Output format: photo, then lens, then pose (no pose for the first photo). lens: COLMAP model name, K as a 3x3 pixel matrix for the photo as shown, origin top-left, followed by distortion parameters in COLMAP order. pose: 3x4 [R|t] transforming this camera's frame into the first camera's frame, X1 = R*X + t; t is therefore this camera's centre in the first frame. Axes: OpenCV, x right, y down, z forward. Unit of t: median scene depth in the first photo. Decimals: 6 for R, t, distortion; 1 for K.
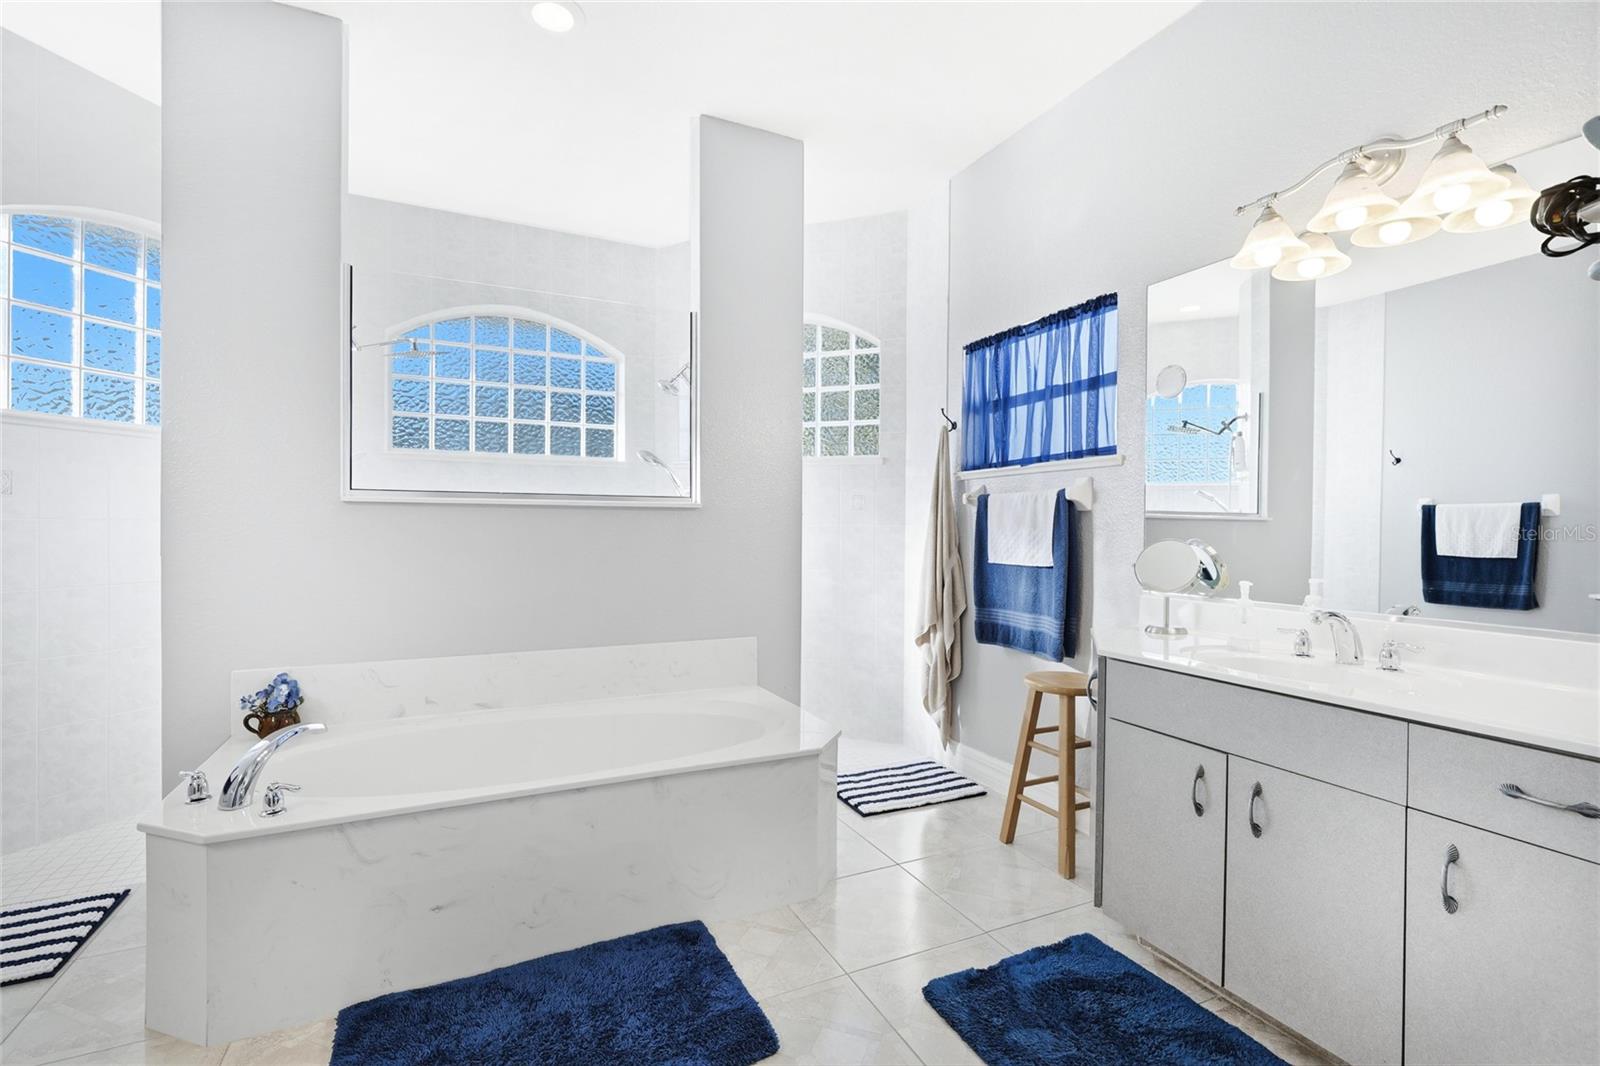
lens RADIAL K [[722.8, 0, 794.1], [0, 722.8, 529.1], [0, 0, 1]] dist [0.000502, 0.000403]
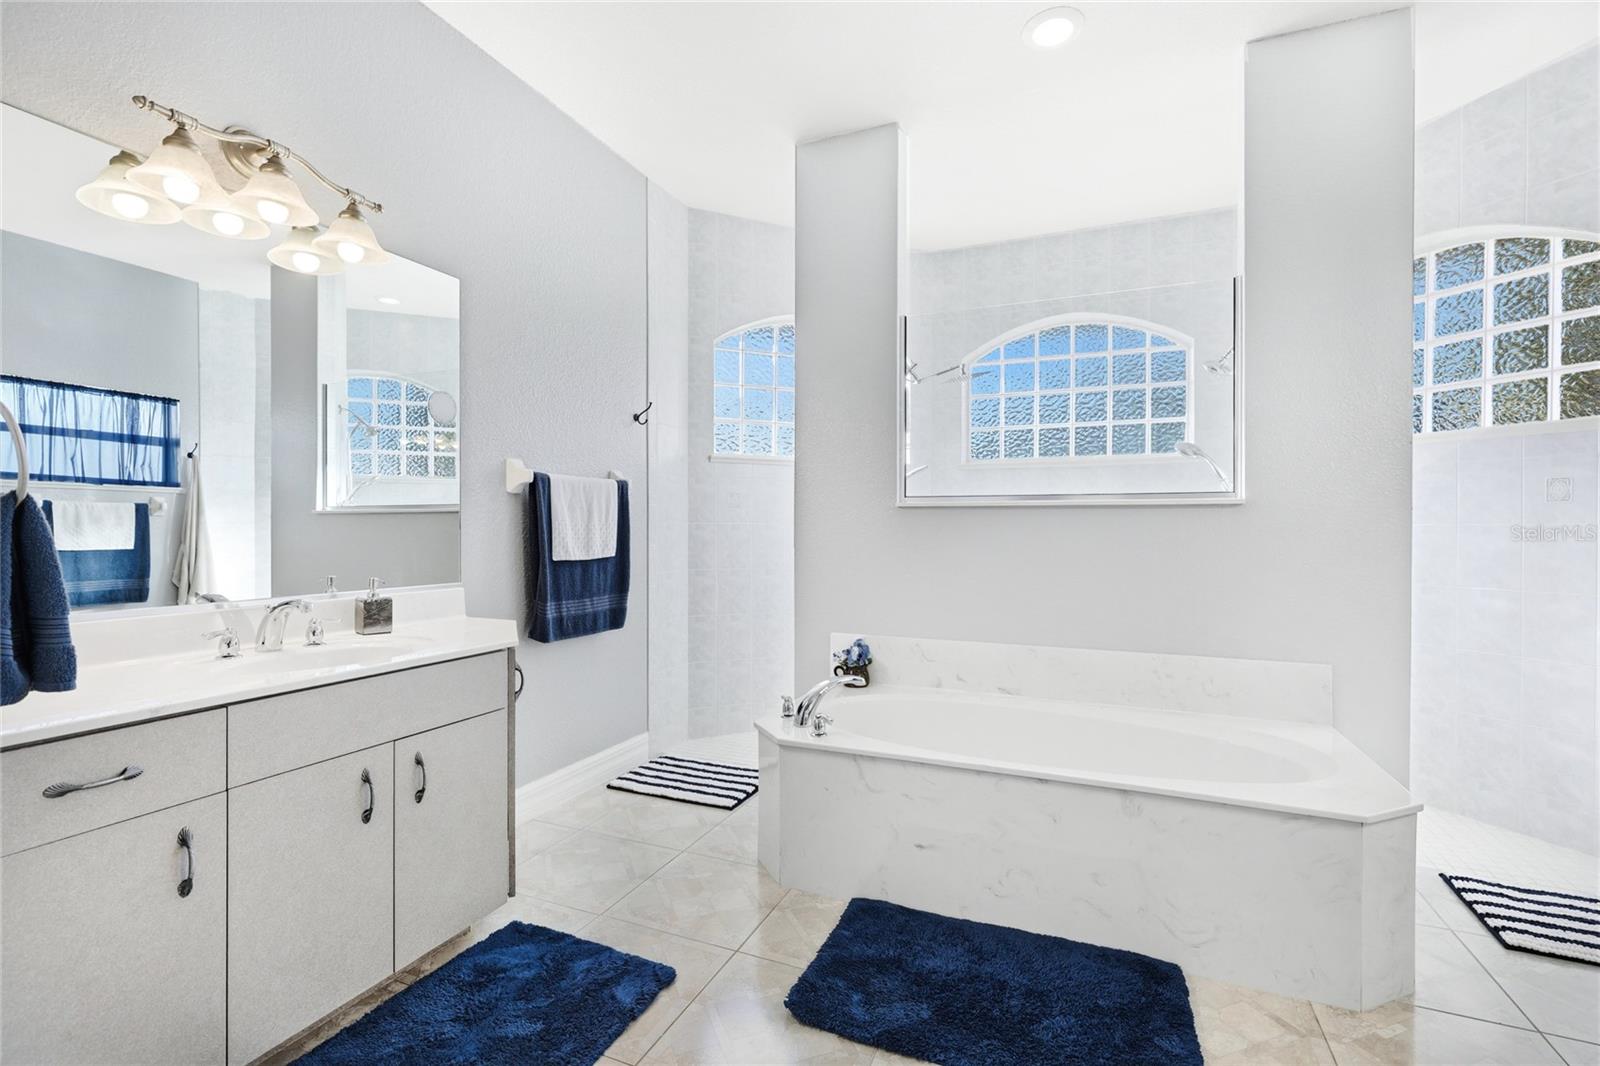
lens RADIAL K [[722.8, 0, 794.1], [0, 722.8, 529.1], [0, 0, 1]] dist [0.000502, 0.000403]
pose [[0.655939, -0.002483, -0.754810, 0.168997], [-0.002059, 0.999985, -0.005078, 0.005826], [0.754811, 0.004885, 0.655924, 0.038786]]
